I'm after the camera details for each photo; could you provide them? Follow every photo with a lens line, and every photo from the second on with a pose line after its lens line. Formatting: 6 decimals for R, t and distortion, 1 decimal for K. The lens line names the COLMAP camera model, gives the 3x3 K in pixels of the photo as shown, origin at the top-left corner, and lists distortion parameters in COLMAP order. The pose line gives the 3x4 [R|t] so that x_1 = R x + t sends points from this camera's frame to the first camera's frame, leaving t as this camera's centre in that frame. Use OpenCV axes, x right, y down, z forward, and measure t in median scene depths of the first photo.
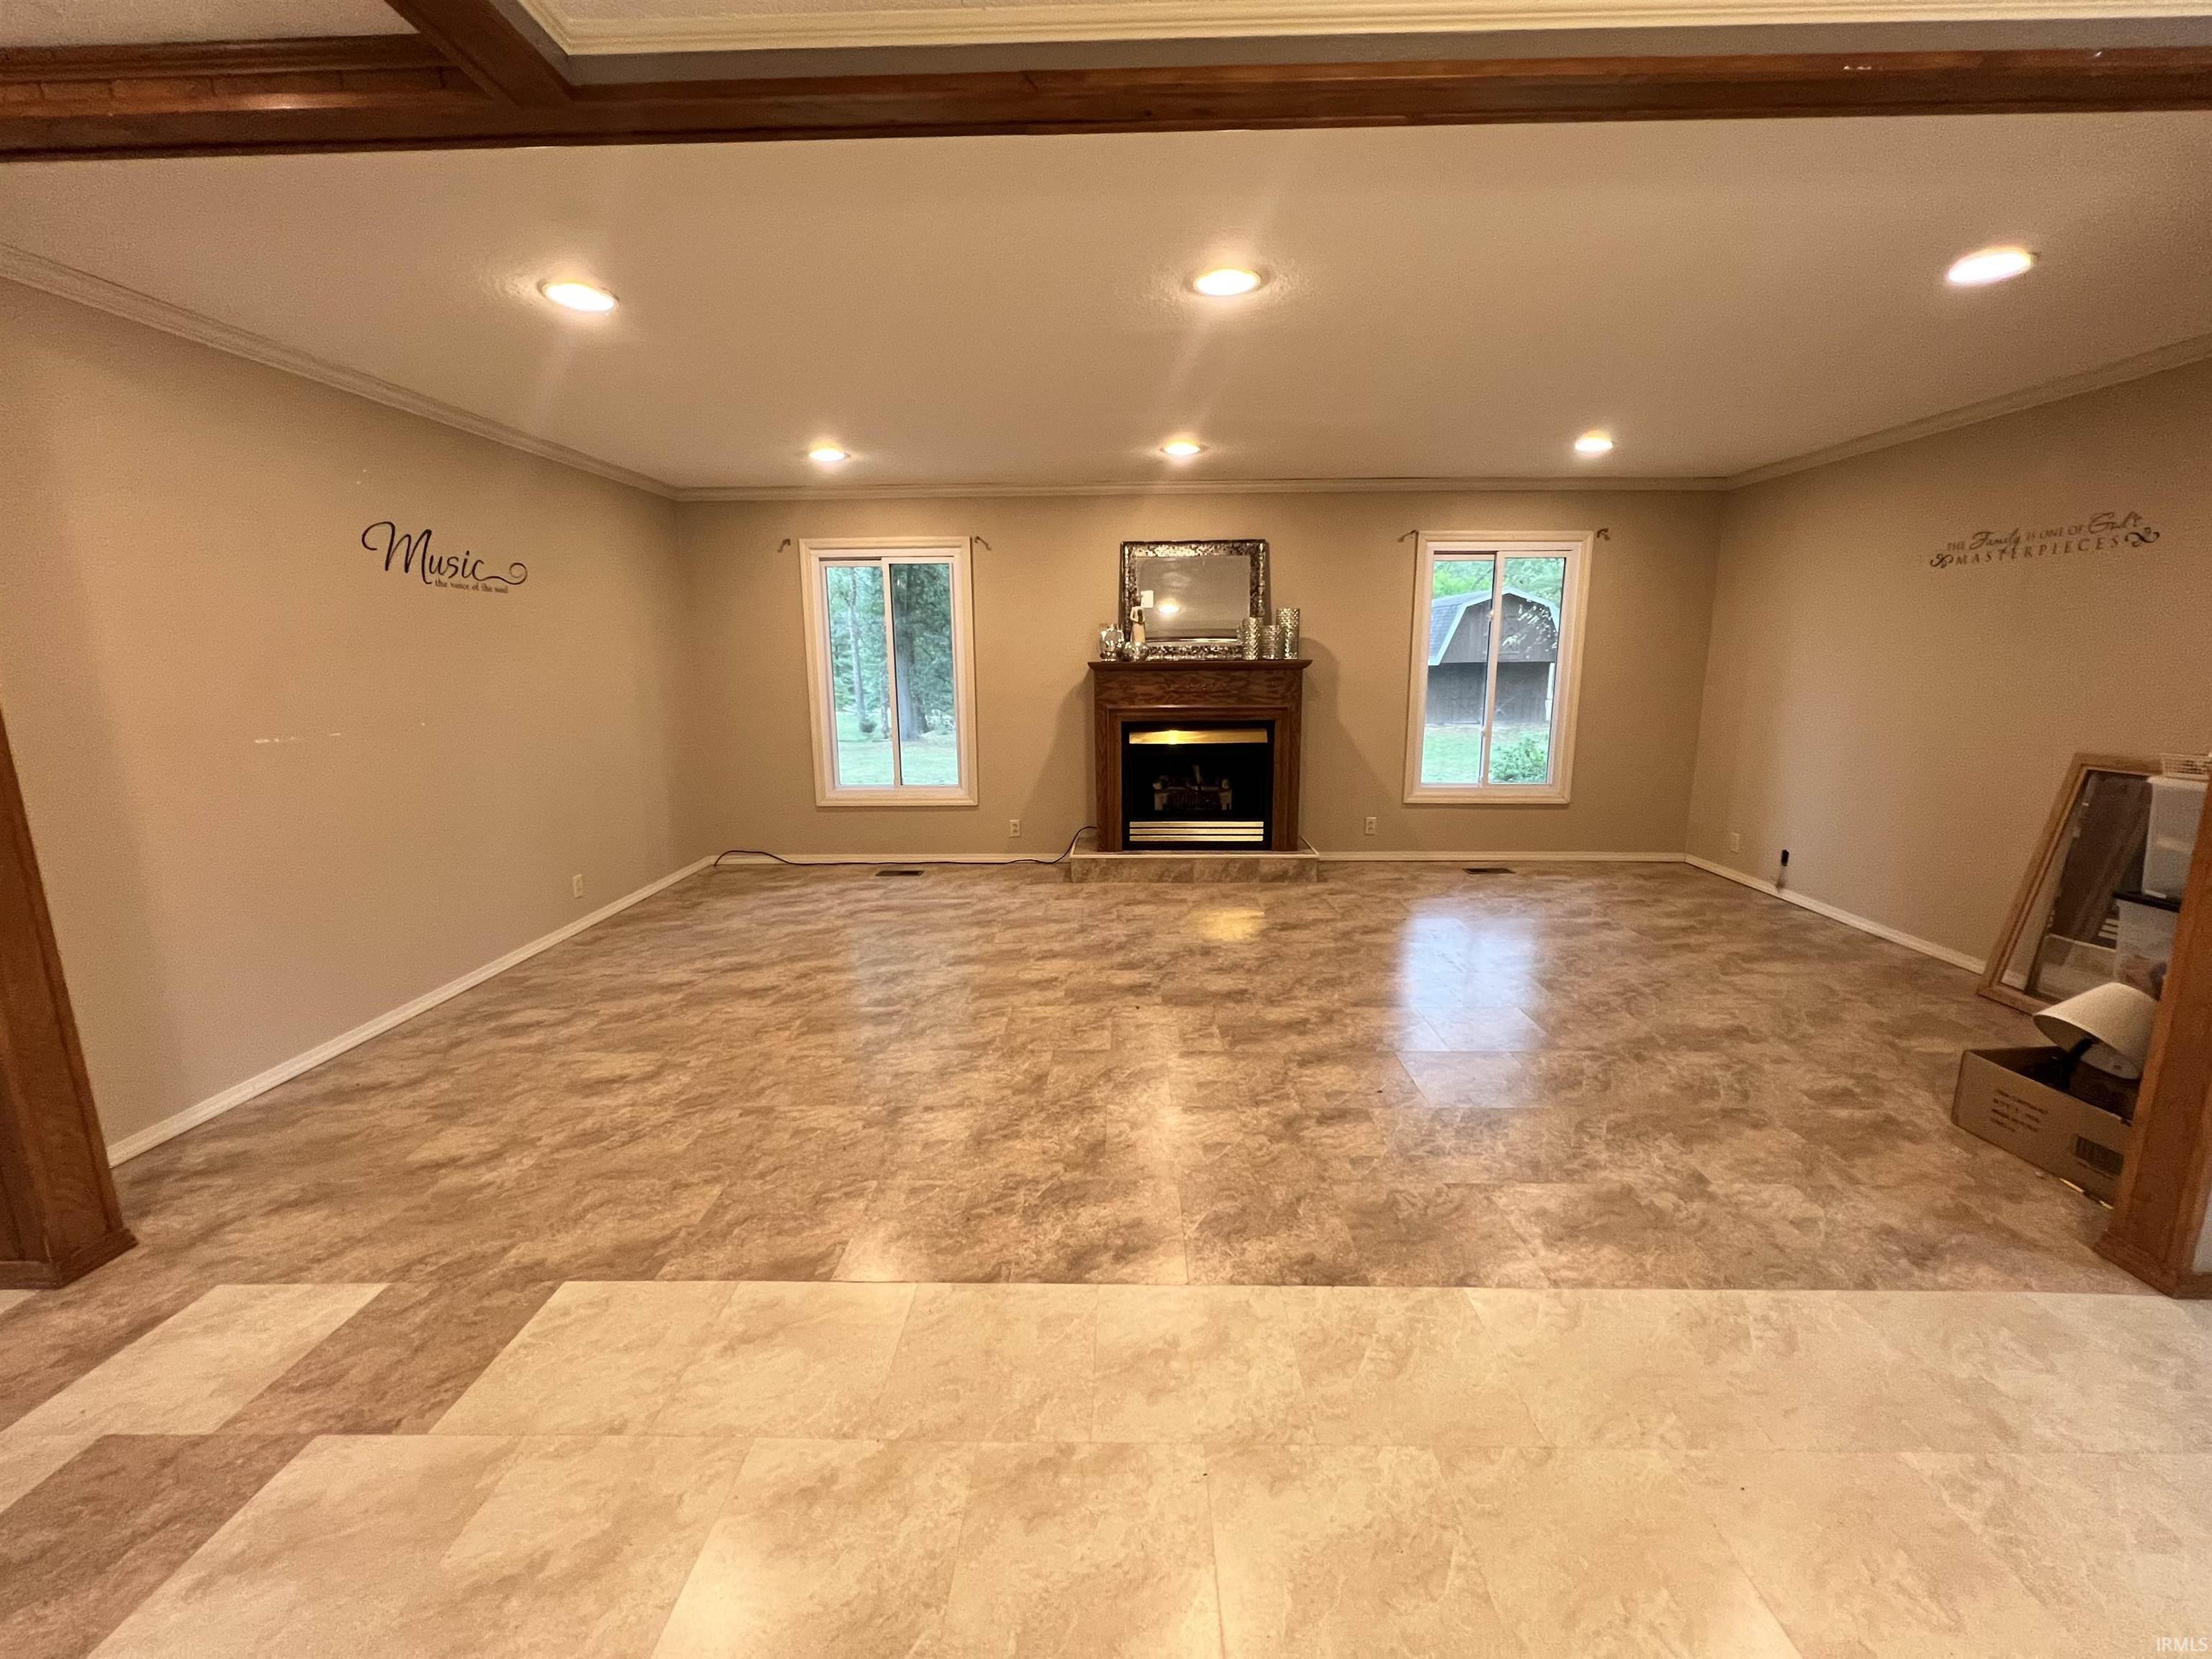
lens RADIAL K [[885.4, 0, 1110.1], [0, 885.4, 824.7], [0, 0, 1]] dist [-0.002904, 0.001369]
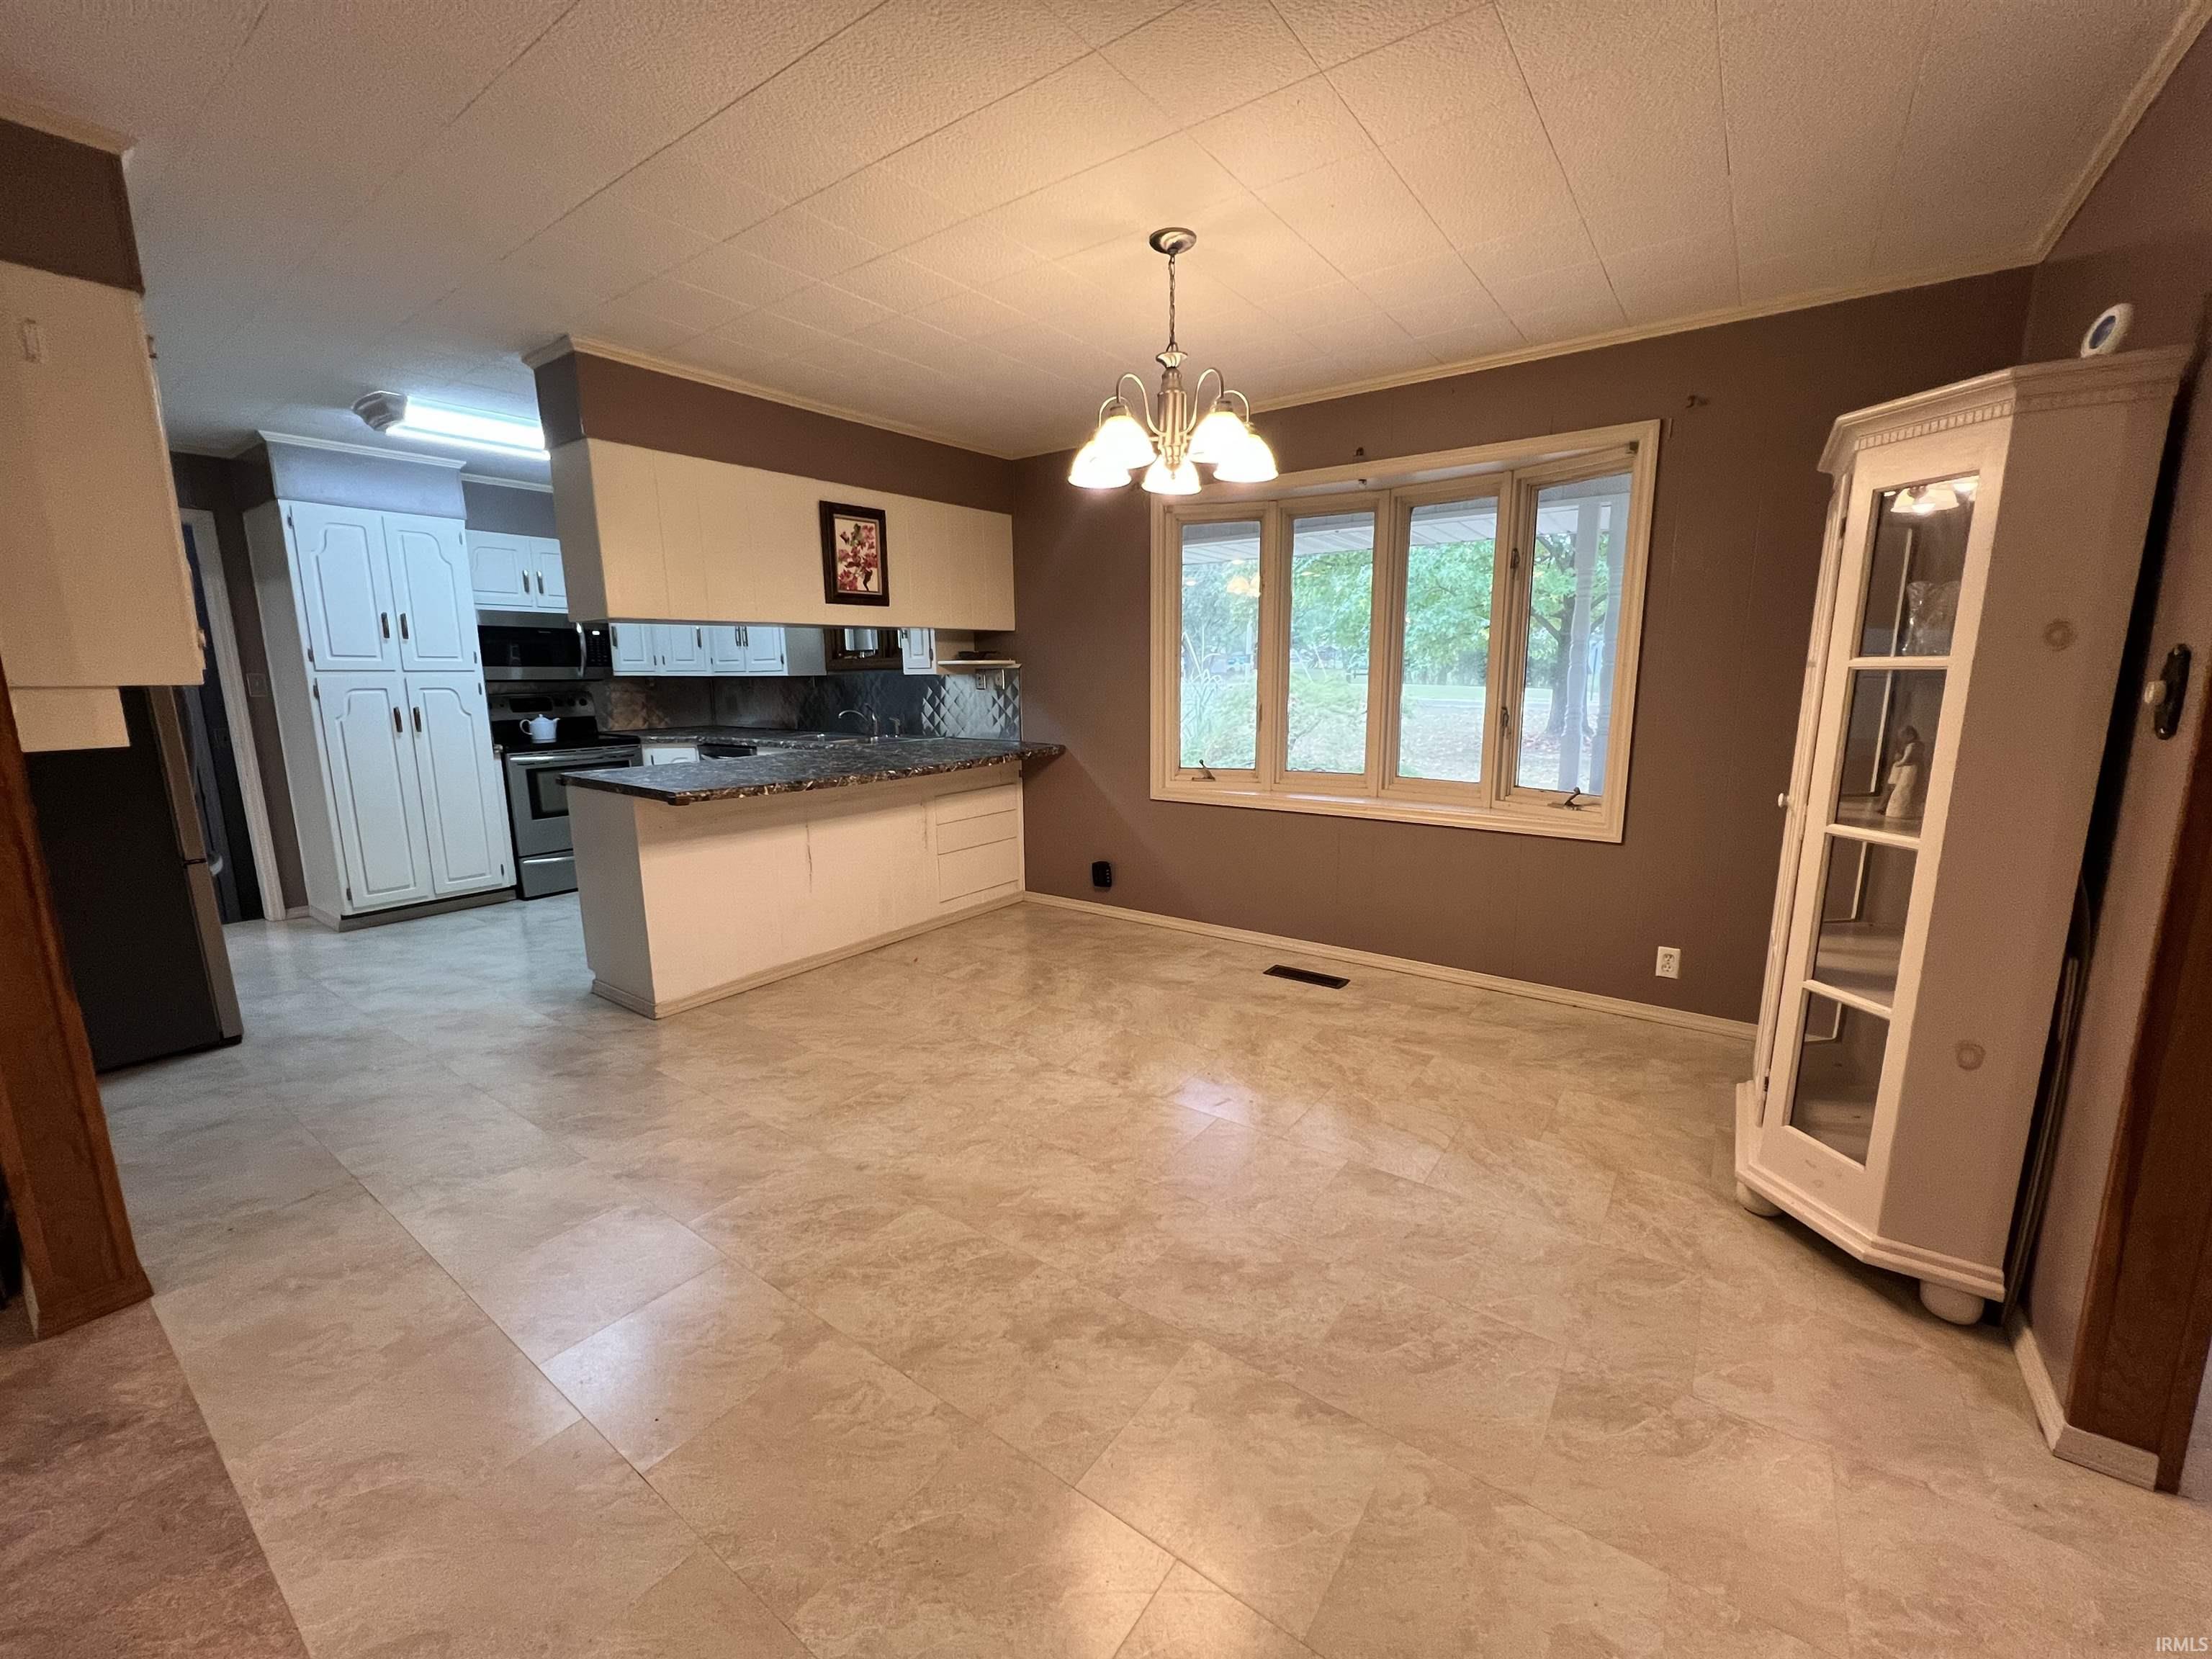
lens RADIAL K [[885.4, 0, 1109.8], [0, 885.4, 824.7], [0, 0, 1]] dist [-0.002904, 0.001369]
pose [[-0.821545, -0.084444, 0.563855, -0.094675], [0.121013, 0.940612, 0.317184, -0.068119], [-0.557153, 0.328815, -0.762536, 0.429196]]
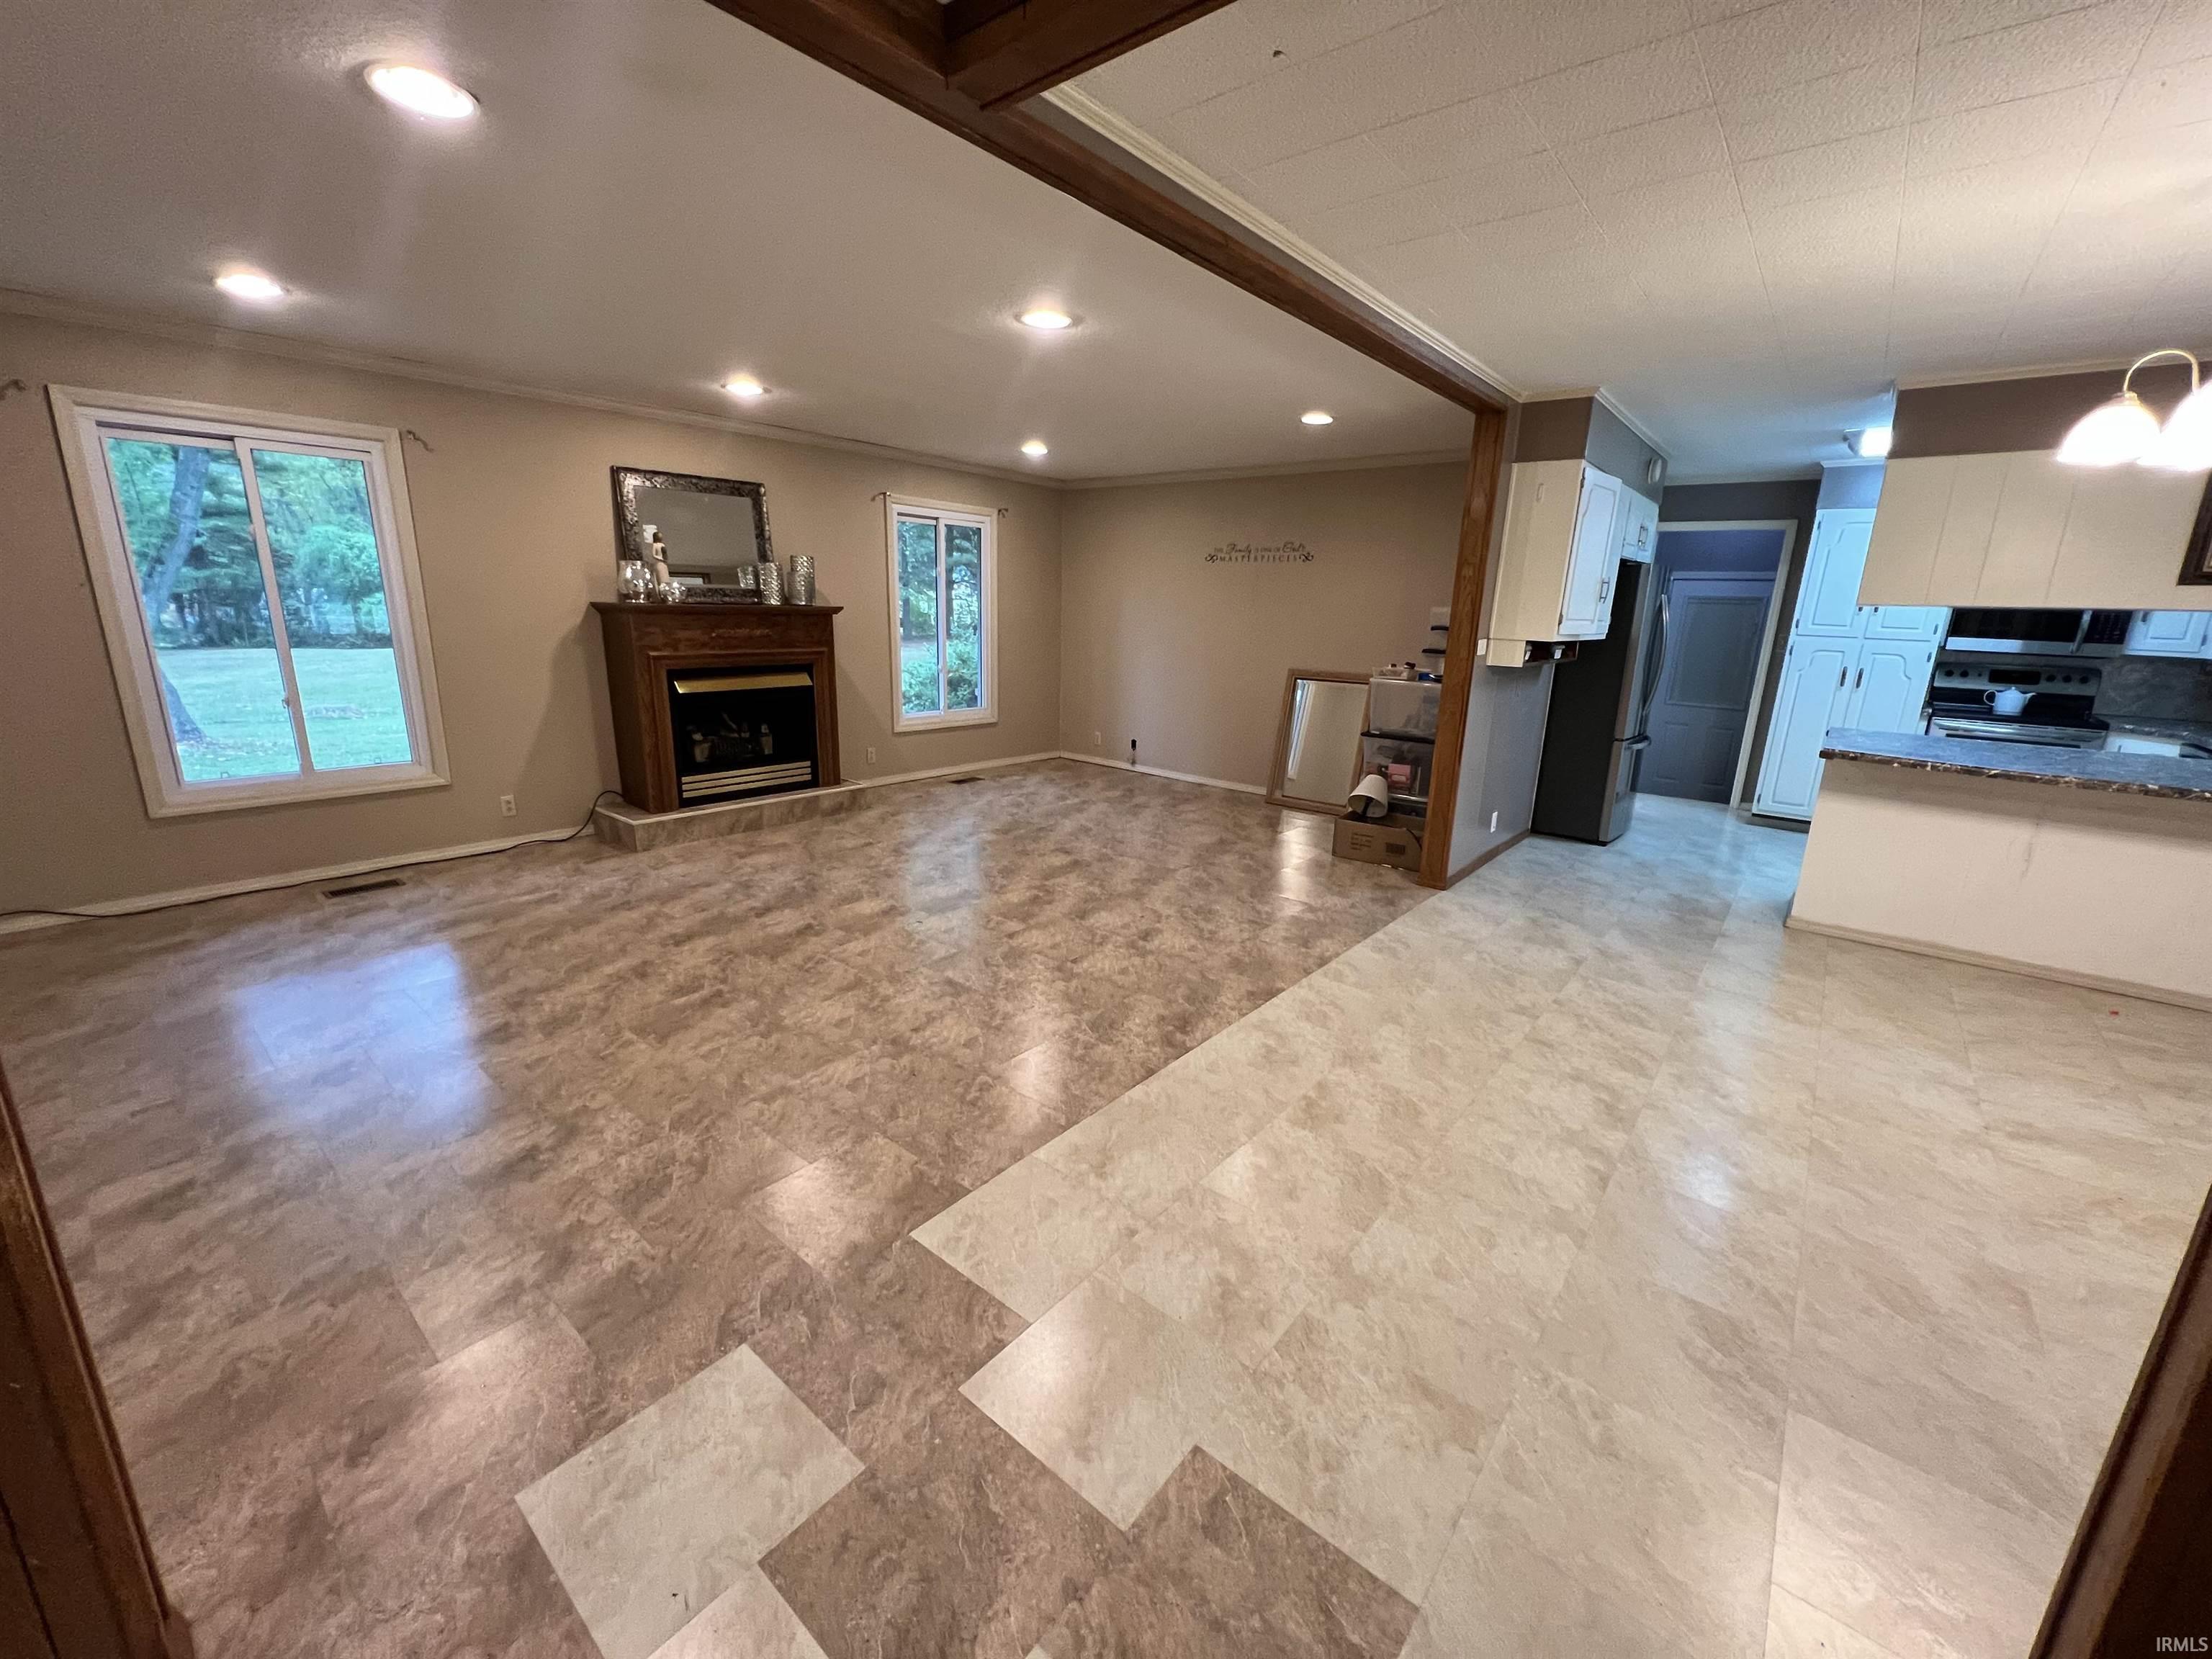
lens RADIAL K [[885.4, 0, 1109.0], [0, 885.4, 824.2], [0, 0, 1]] dist [-0.002904, 0.001369]
pose [[0.619524, -0.167747, 0.766845, -0.537980], [0.113016, 0.985783, 0.124335, -0.025105], [-0.776800, 0.009638, 0.629674, 0.075721]]
